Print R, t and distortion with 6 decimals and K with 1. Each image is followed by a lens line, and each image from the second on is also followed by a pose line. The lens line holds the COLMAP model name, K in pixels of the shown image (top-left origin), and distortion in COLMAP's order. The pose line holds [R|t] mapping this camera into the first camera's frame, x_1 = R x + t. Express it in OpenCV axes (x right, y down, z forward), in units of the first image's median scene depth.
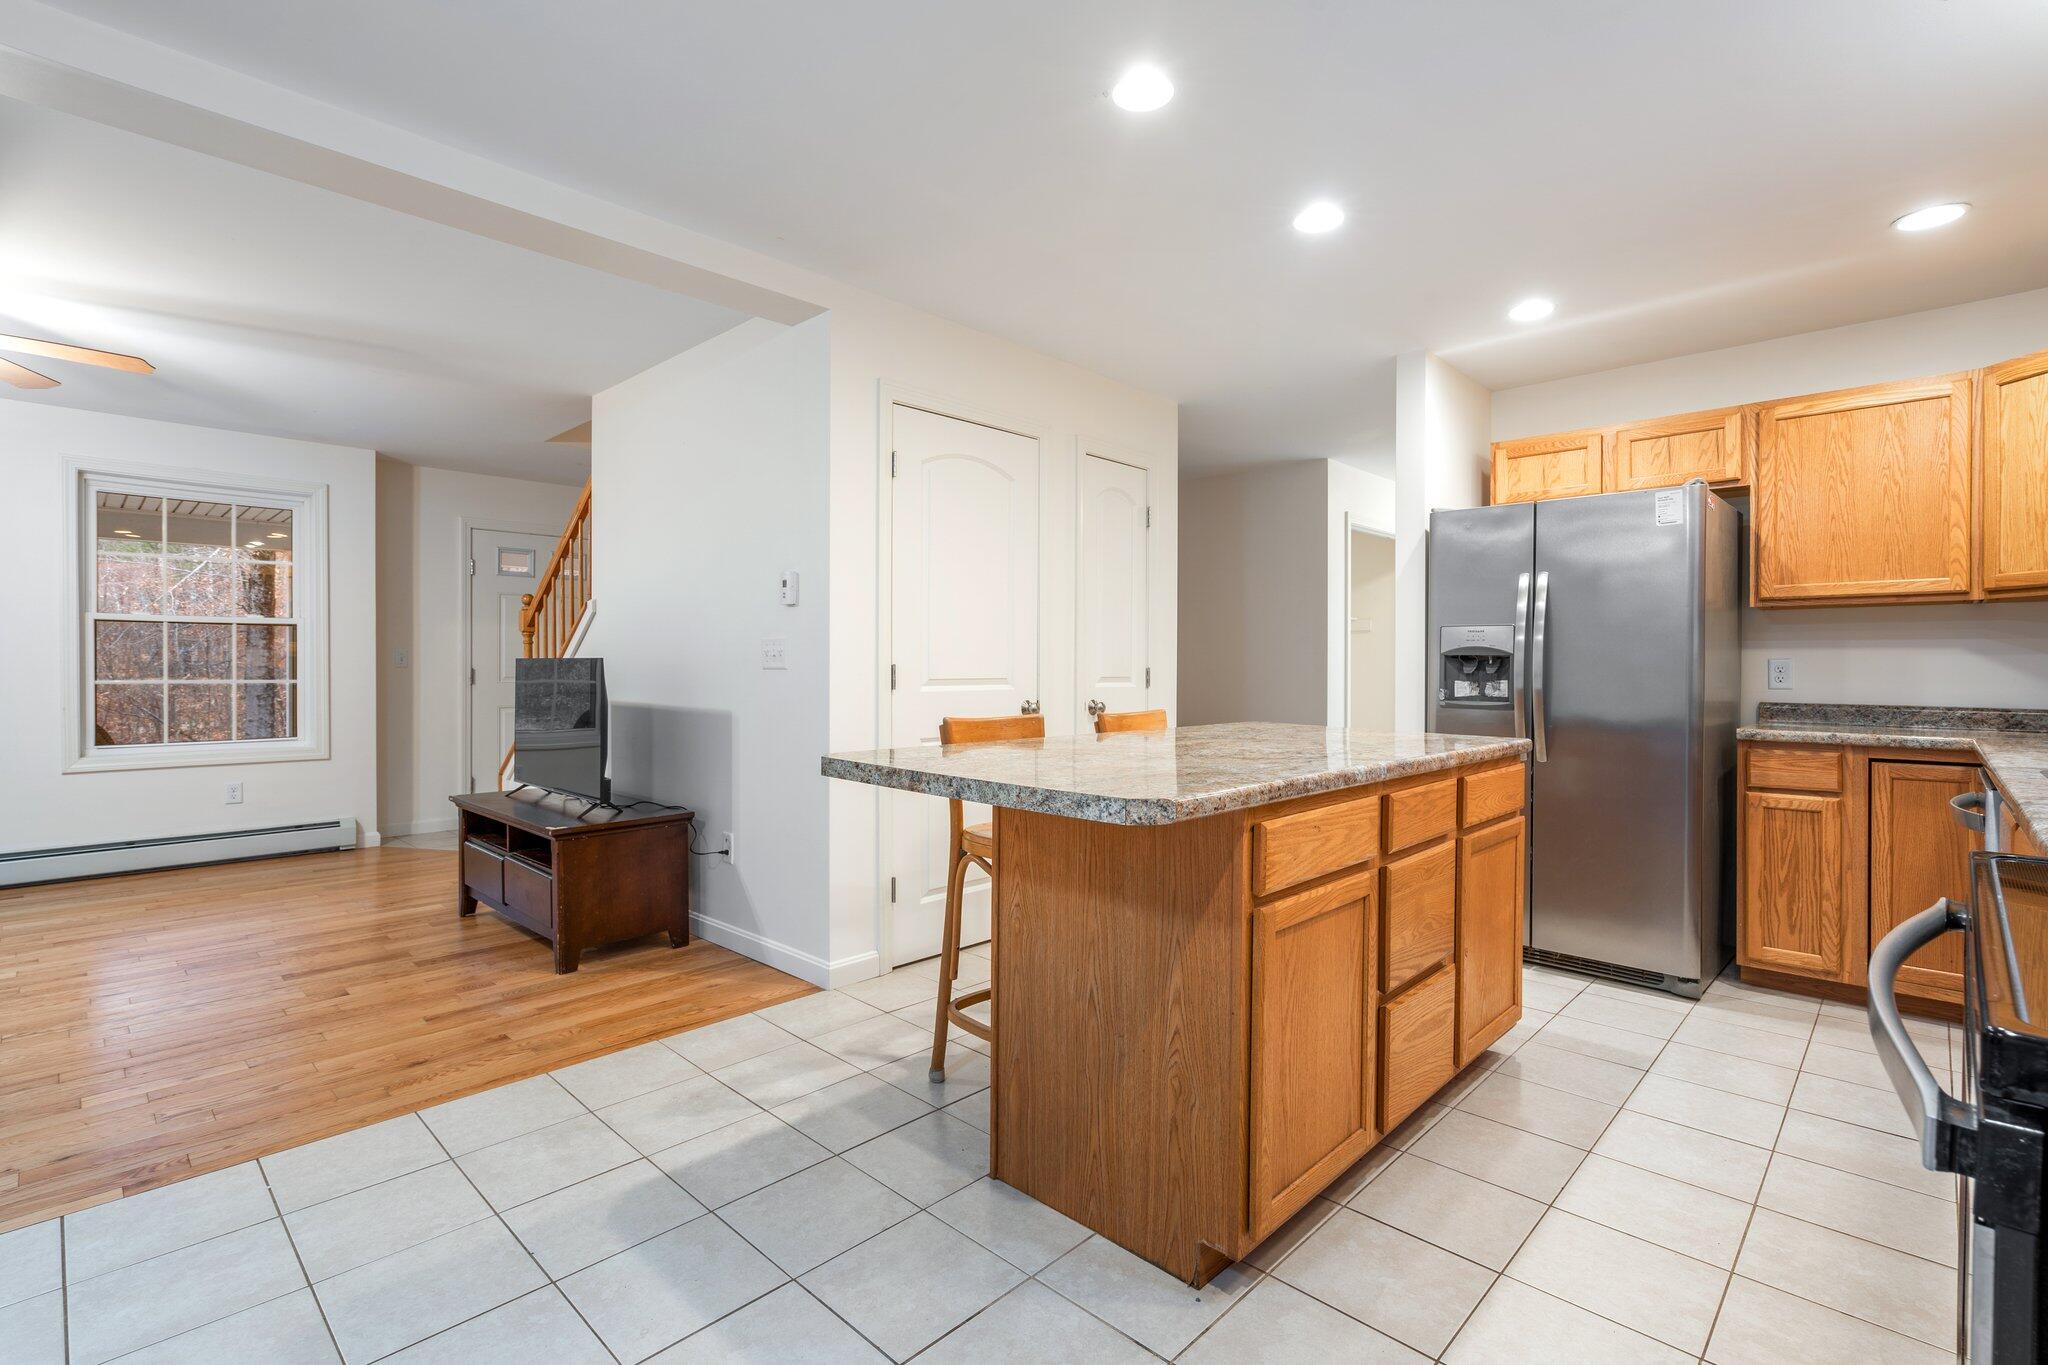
lens RADIAL K [[936.3, 0, 1025.8], [0, 936.3, 675.4], [0, 0, 1]] dist [-0.004310, 0.001382]
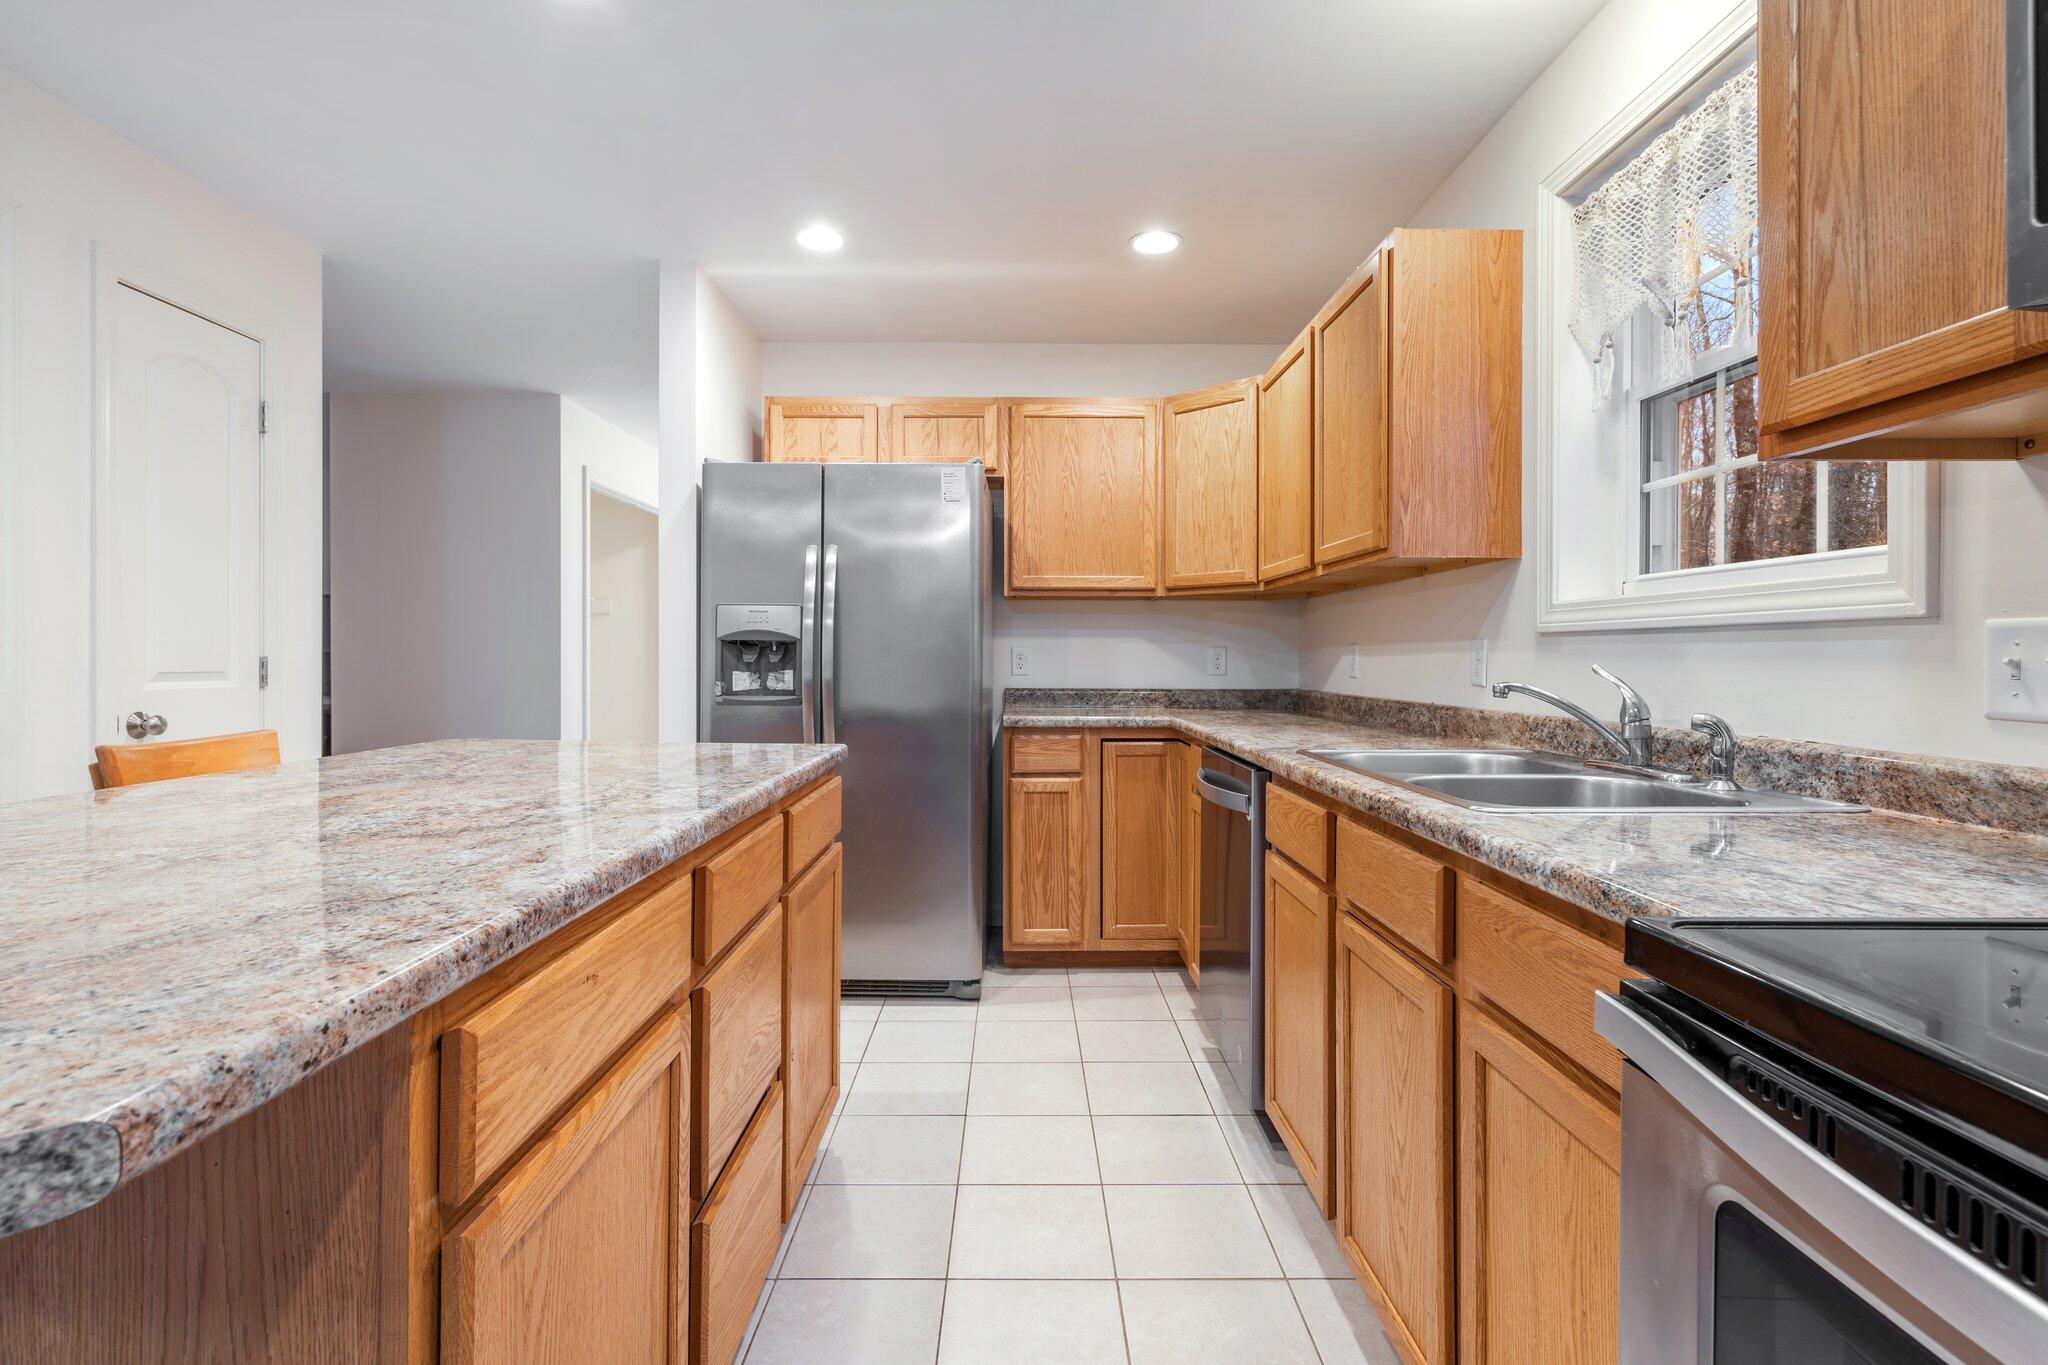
lens RADIAL K [[936.3, 0, 1020.8], [0, 936.3, 657.3], [0, 0, 1]] dist [-0.004310, 0.001382]
pose [[0.711896, -0.002769, 0.702280, 0.072283], [0.008279, 0.999956, -0.004450, -0.001231], [-0.702237, 0.008982, 0.711887, 0.277937]]
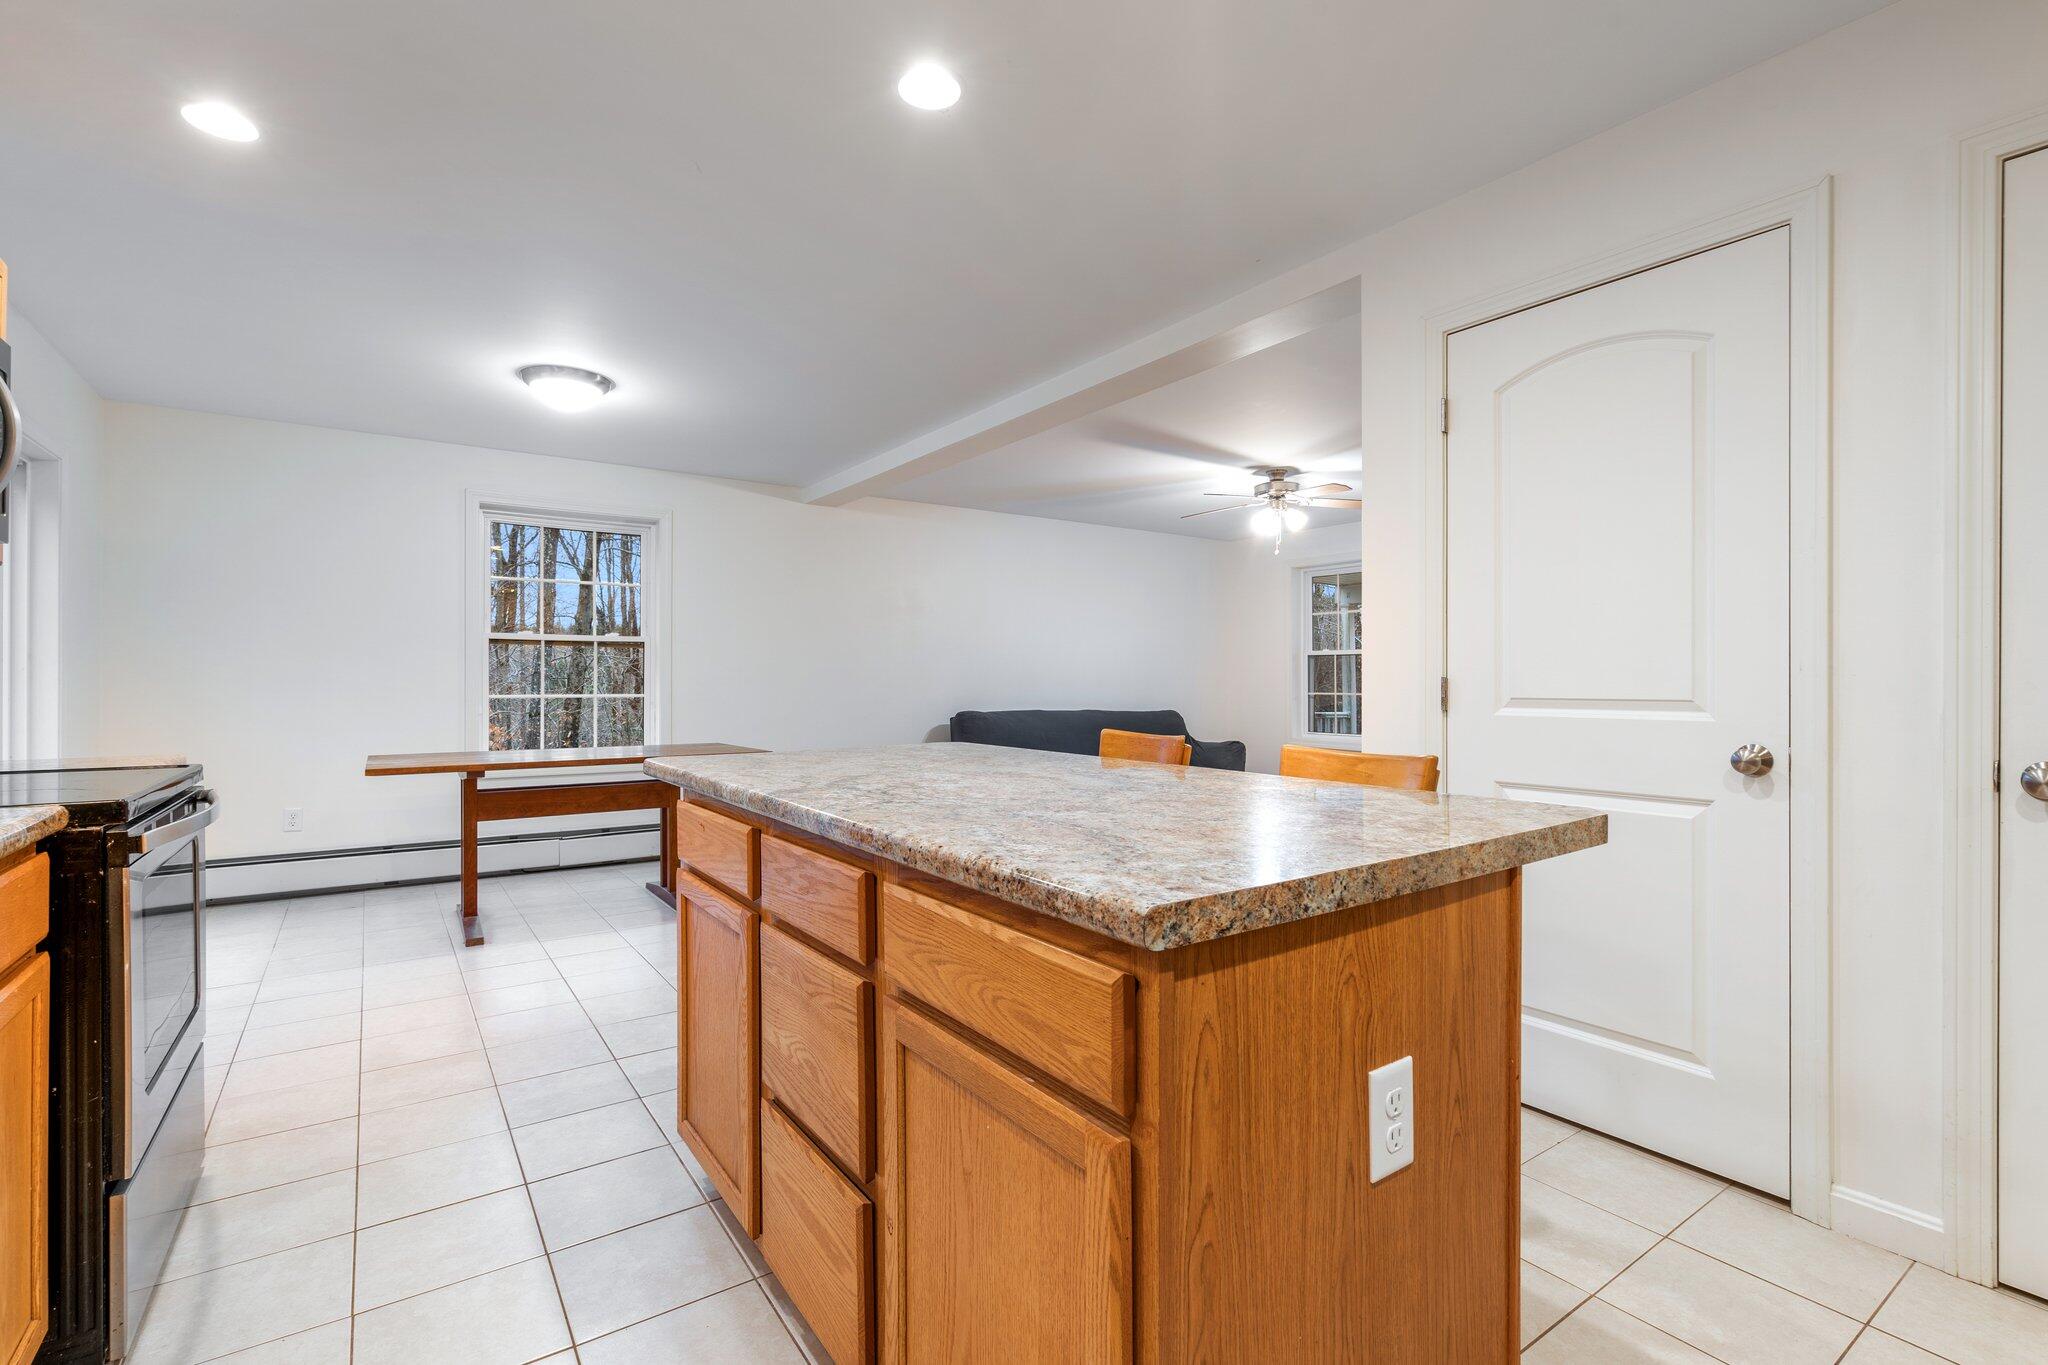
lens RADIAL K [[936.3, 0, 1030.2], [0, 936.3, 684.7], [0, 0, 1]] dist [-0.004310, 0.001382]
pose [[-0.184590, -0.001451, -0.982815, 1.185857], [-0.012368, 0.999923, 0.000847, -0.003564], [0.982738, 0.012312, -0.184593, 1.438448]]
